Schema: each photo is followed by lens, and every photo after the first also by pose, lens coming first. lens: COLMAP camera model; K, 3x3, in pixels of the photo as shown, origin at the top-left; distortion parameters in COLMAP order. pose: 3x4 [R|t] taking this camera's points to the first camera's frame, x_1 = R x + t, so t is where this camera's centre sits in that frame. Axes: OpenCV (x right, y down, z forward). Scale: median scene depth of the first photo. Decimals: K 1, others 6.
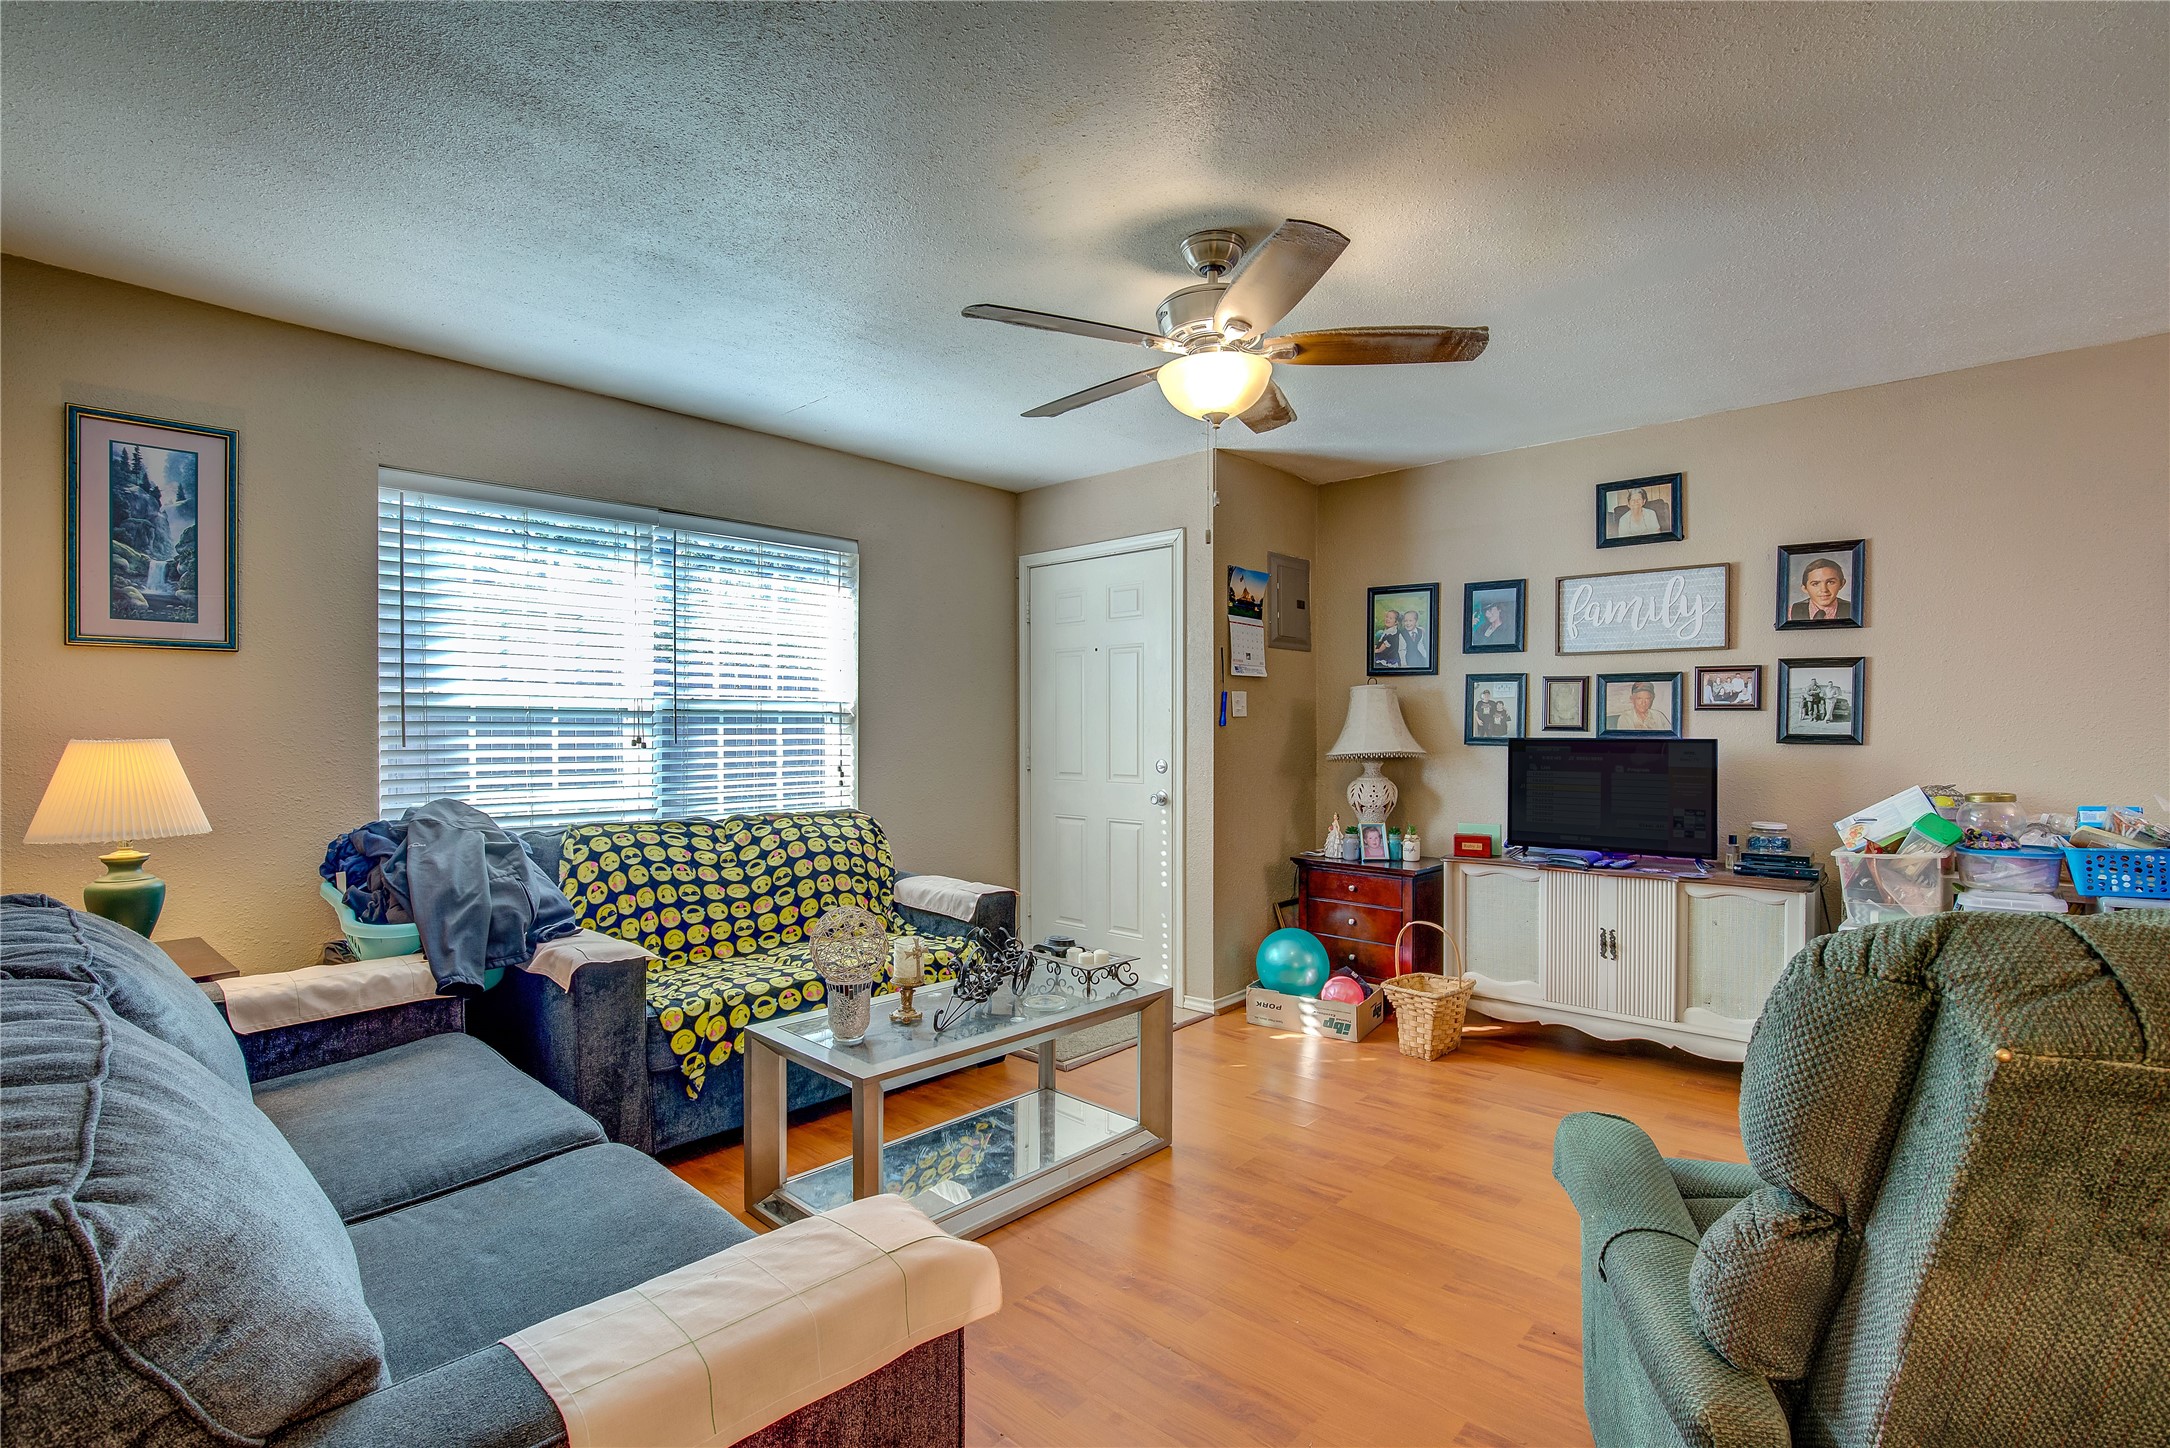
lens RADIAL K [[1016.4, 0, 1092.4], [0, 1016.4, 722.5], [0, 0, 1]] dist [-0.002133, 0.000051]
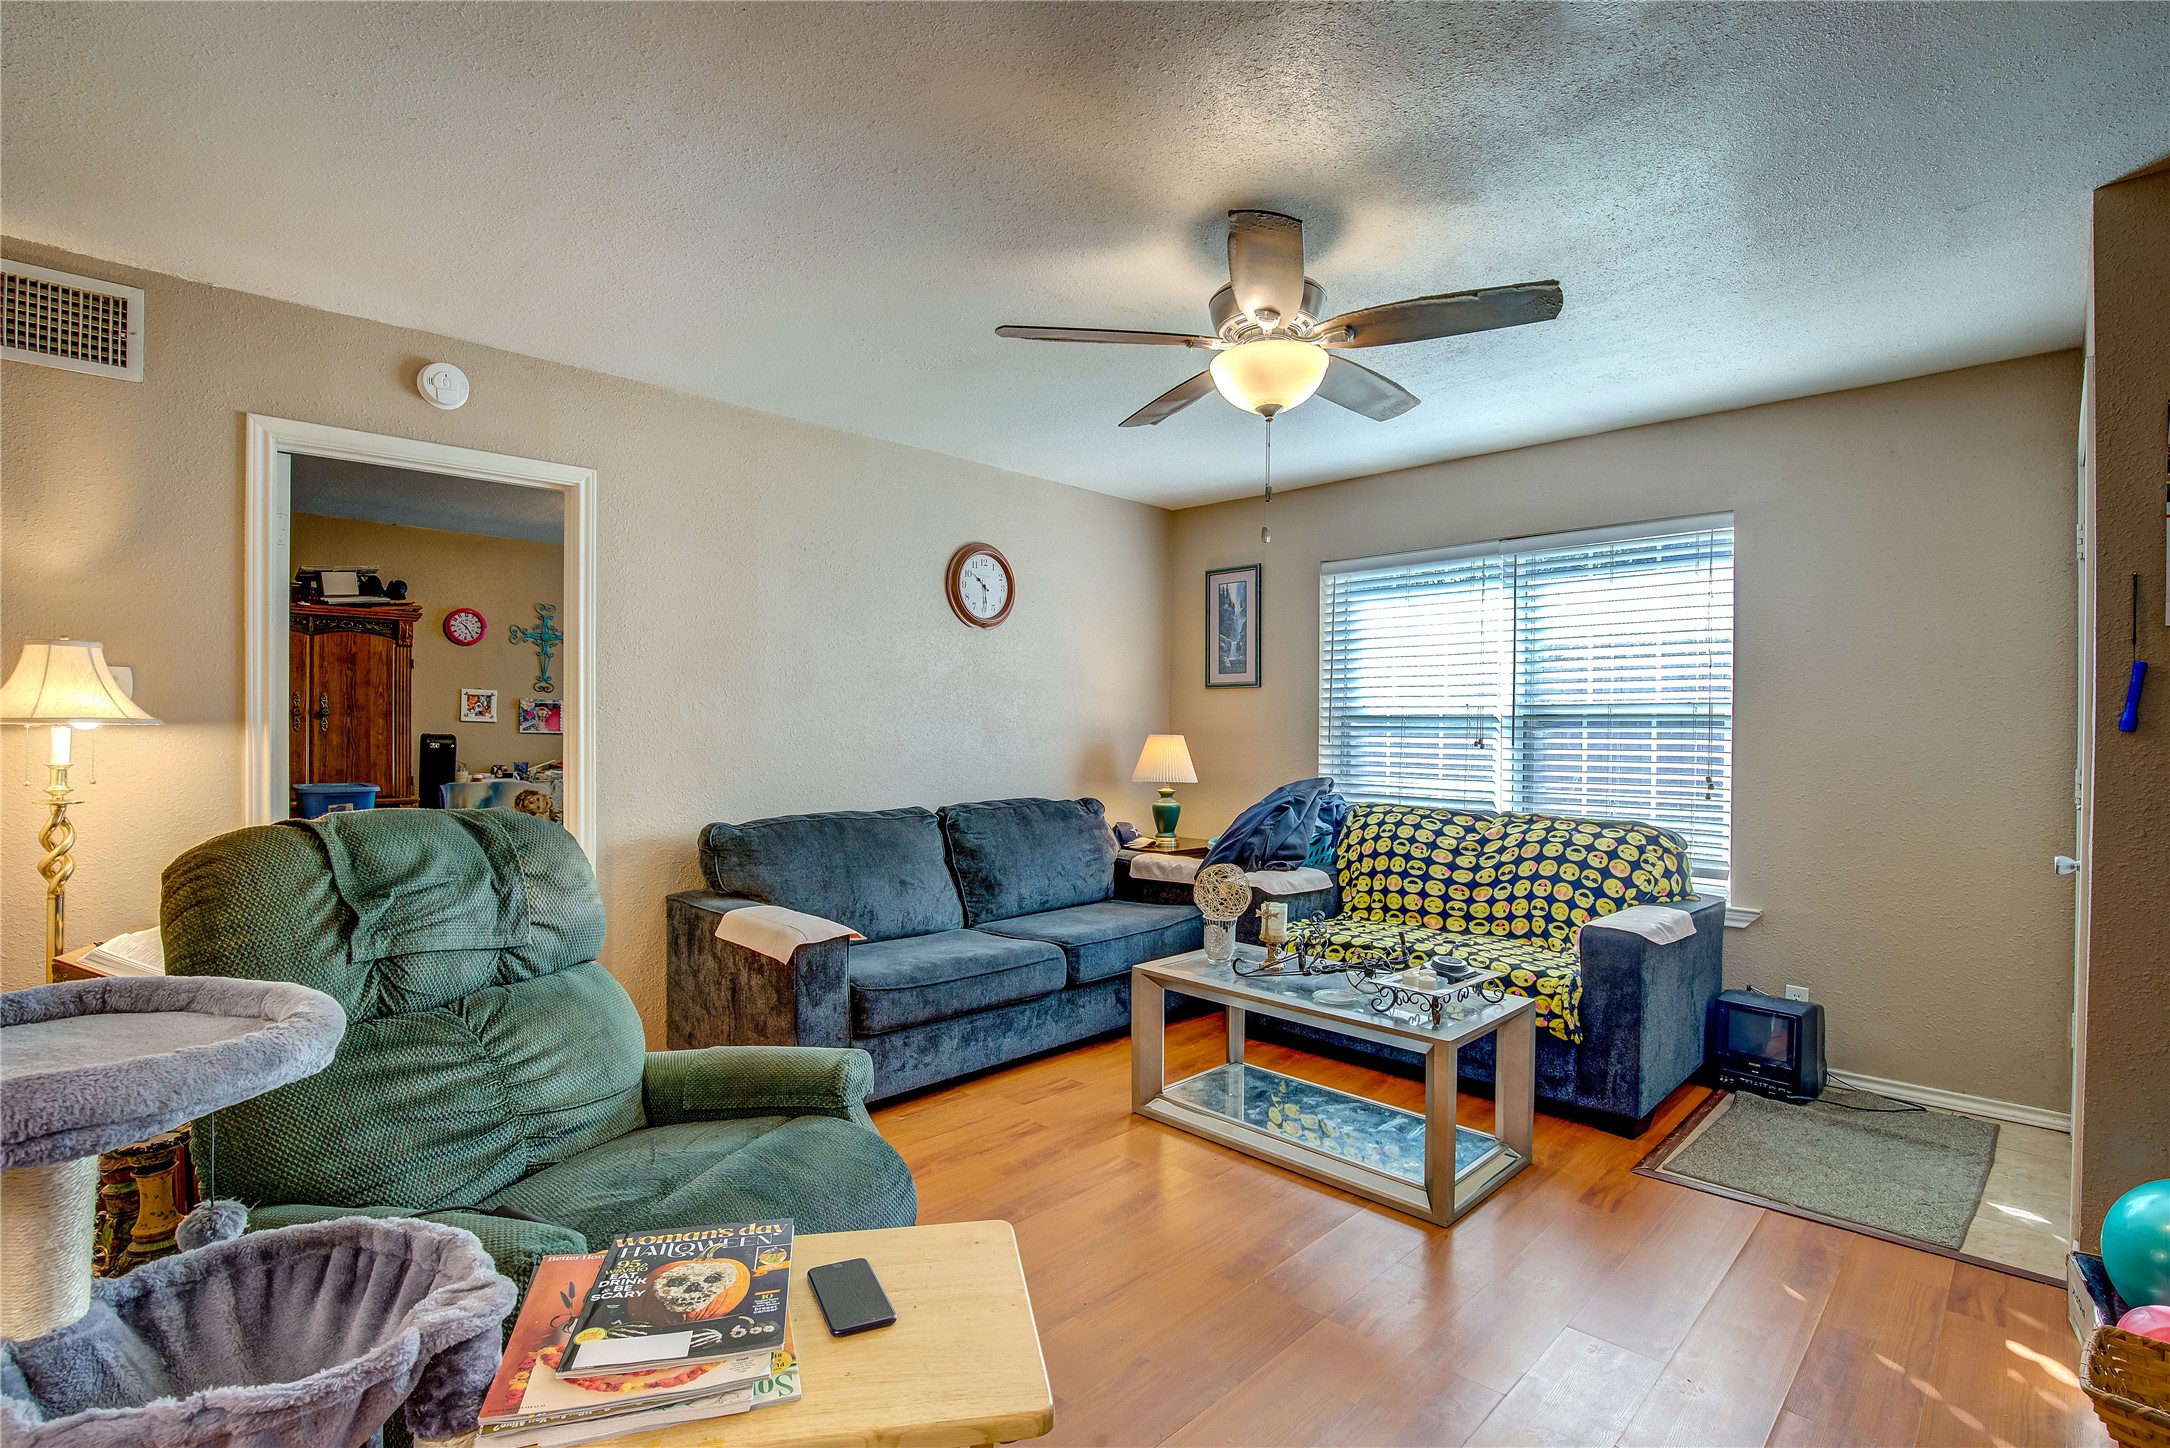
lens RADIAL K [[1016.4, 0, 1091.8], [0, 1016.4, 731.7], [0, 0, 1]] dist [-0.002133, 0.000051]
pose [[-0.028233, 0.001312, -0.999601, 0.798654], [-0.002102, 0.999997, 0.001372, 0.005644], [0.999599, 0.002140, -0.028230, 0.633672]]
